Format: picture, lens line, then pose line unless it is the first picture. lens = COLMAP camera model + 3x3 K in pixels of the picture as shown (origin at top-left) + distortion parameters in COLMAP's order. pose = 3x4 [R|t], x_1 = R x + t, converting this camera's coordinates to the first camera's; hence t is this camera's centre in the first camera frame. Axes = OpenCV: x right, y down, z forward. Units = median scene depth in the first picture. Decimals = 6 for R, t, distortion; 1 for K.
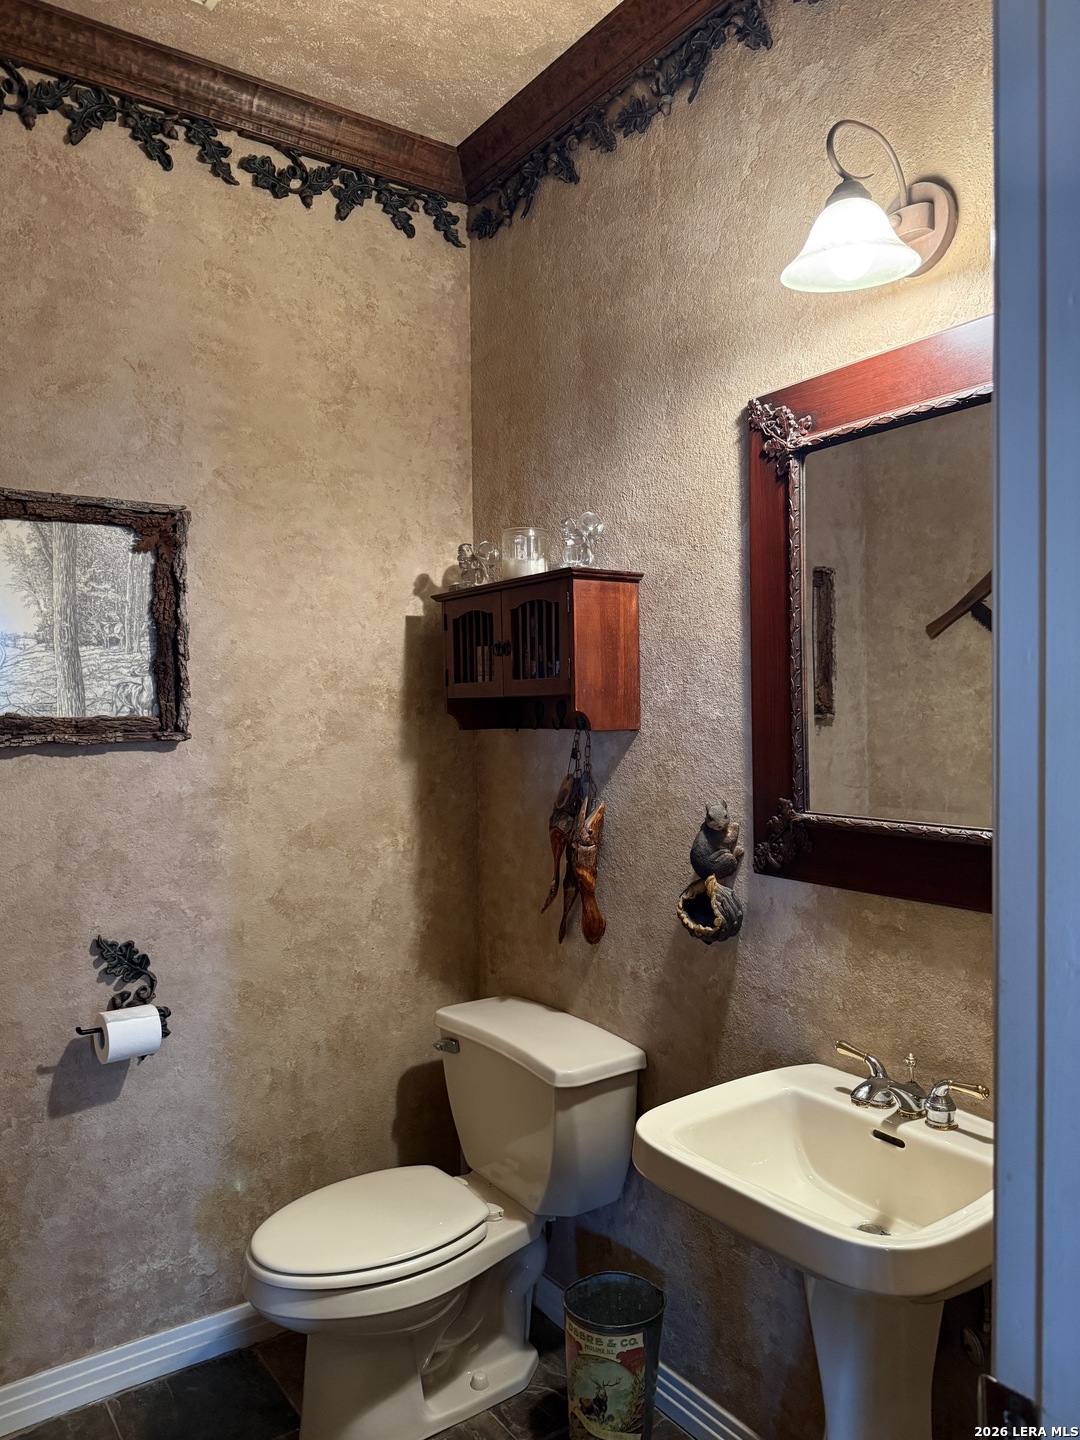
lens RADIAL K [[982.1, 0, 534.7], [0, 982.1, 719.3], [0, 0, 1]] dist [0.043187, -0.066091]
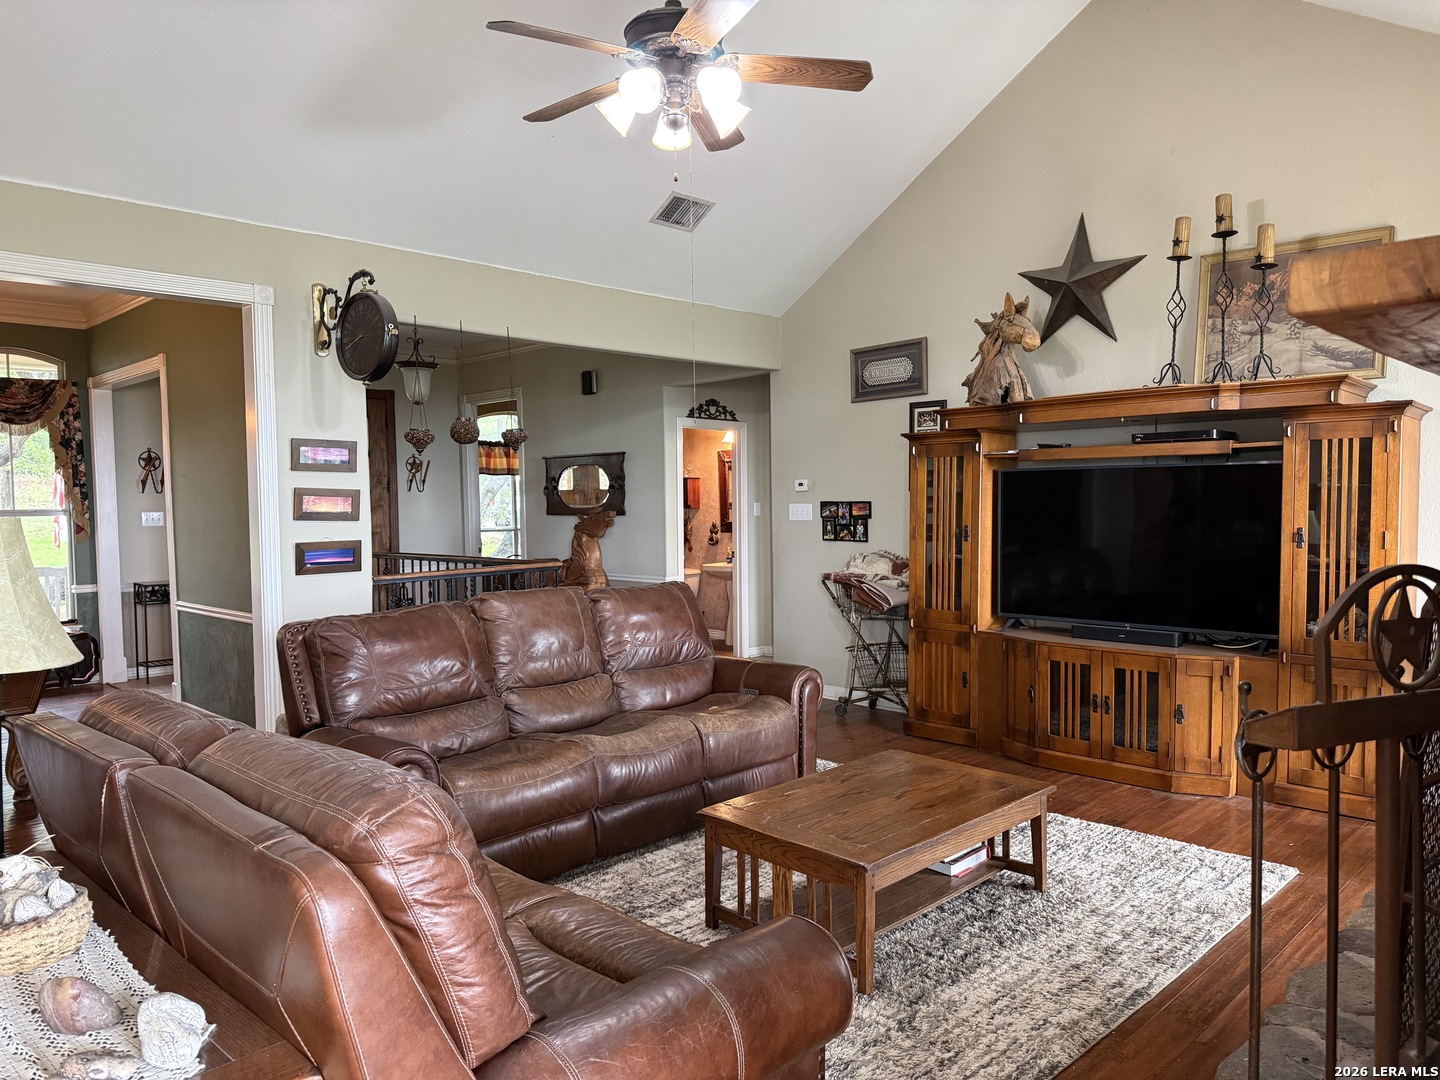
lens RADIAL K [[982.1, 0, 731.0], [0, 982.1, 542.7], [0, 0, 1]] dist [0.043187, -0.066091]
pose [[0.983351, -0.013087, 0.181242, -0.687977], [0.006263, 0.999251, 0.038175, -0.002640], [-0.181606, -0.036404, 0.982697, -4.218559]]
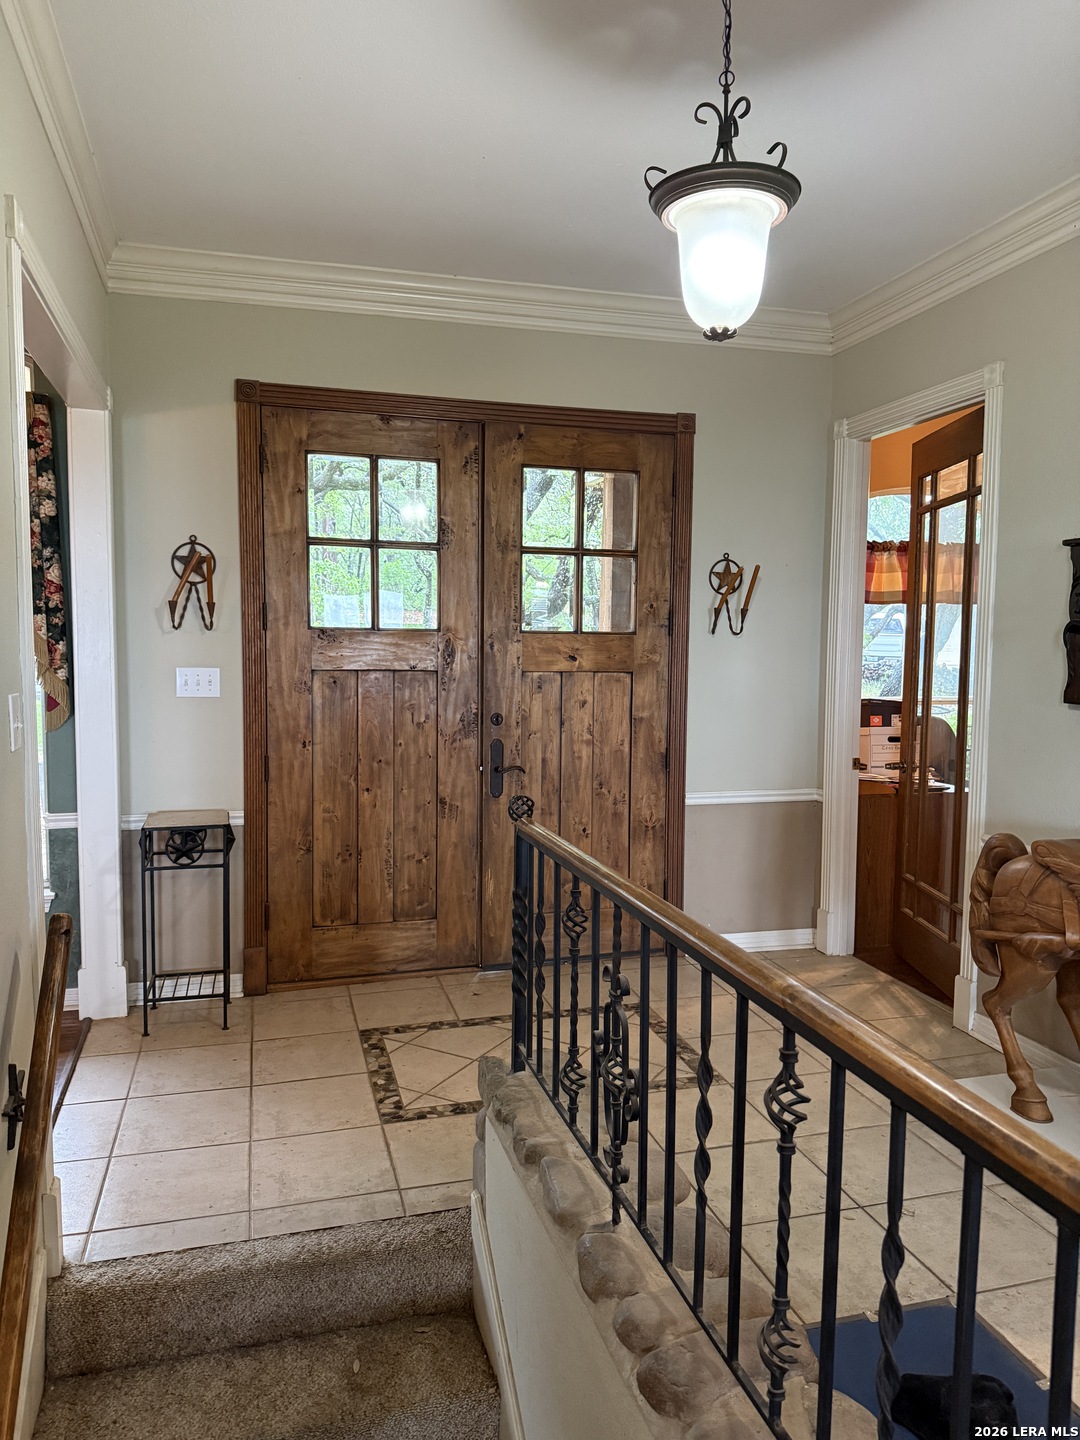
lens RADIAL K [[982.1, 0, 551.5], [0, 982.1, 721.2], [0, 0, 1]] dist [0.043187, -0.066091]
pose [[0.945685, 0.042860, -0.322246, -0.990274], [-0.017455, 0.996535, 0.081317, -0.057810], [0.324615, -0.071275, 0.943157, -1.284190]]
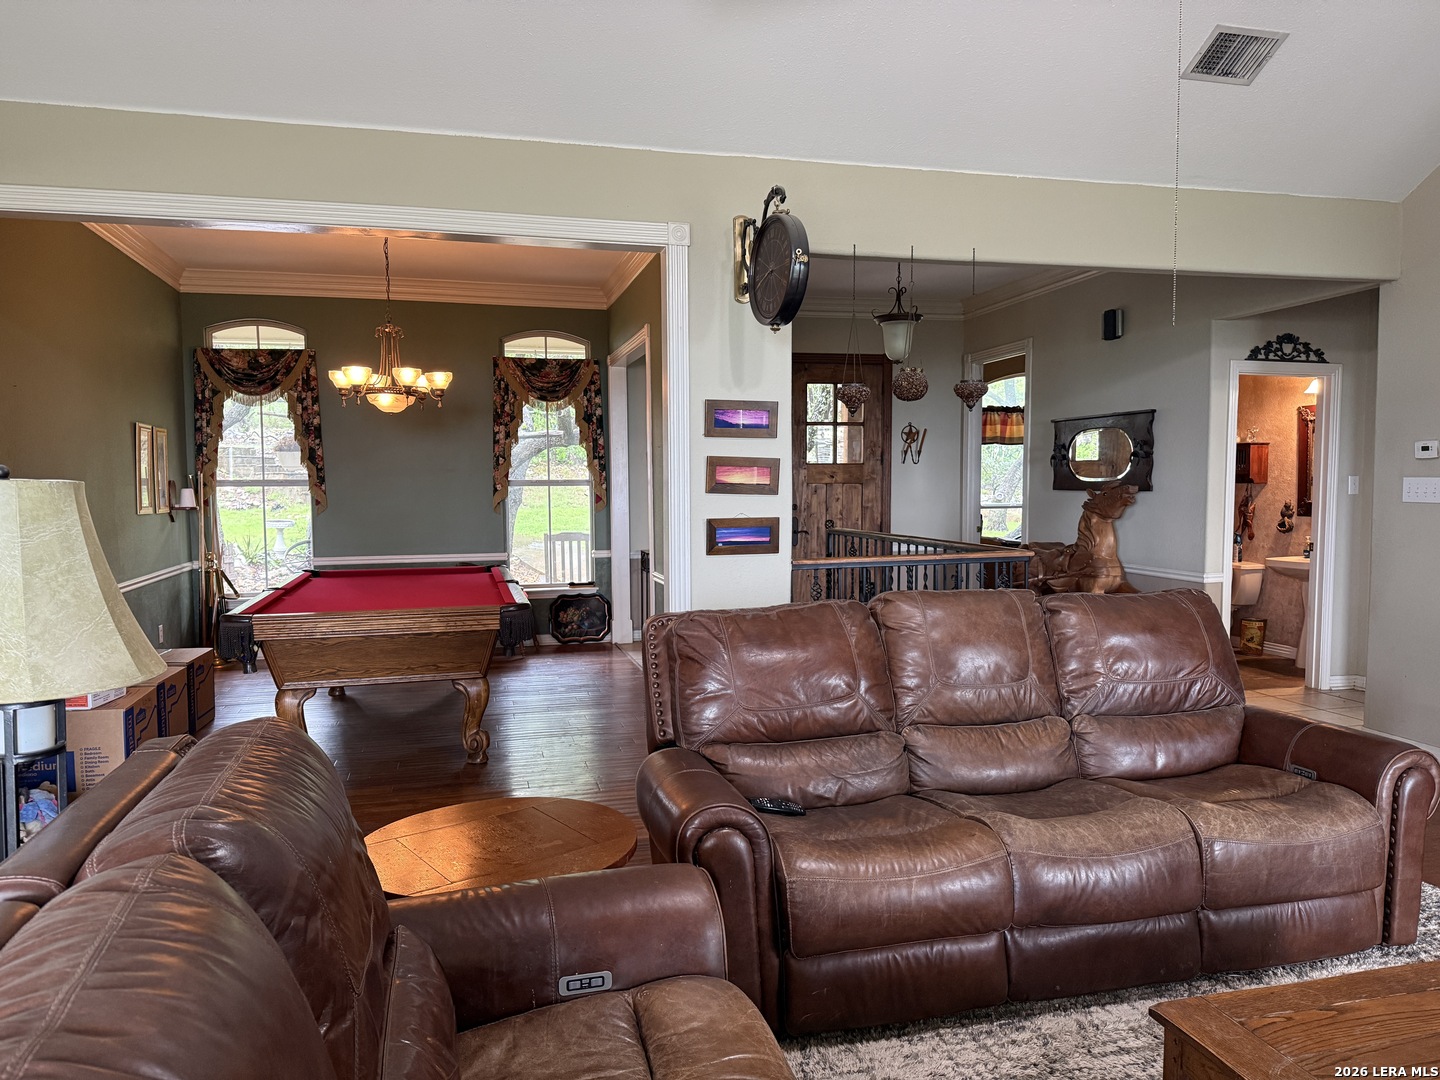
lens RADIAL K [[982.1, 0, 718.5], [0, 982.1, 548.8], [0, 0, 1]] dist [0.043187, -0.066091]
pose [[0.930198, 0.025928, -0.366141, -0.493070], [-0.000848, 0.997651, 0.068494, 0.004541], [0.367056, -0.063403, 0.928035, -3.586435]]
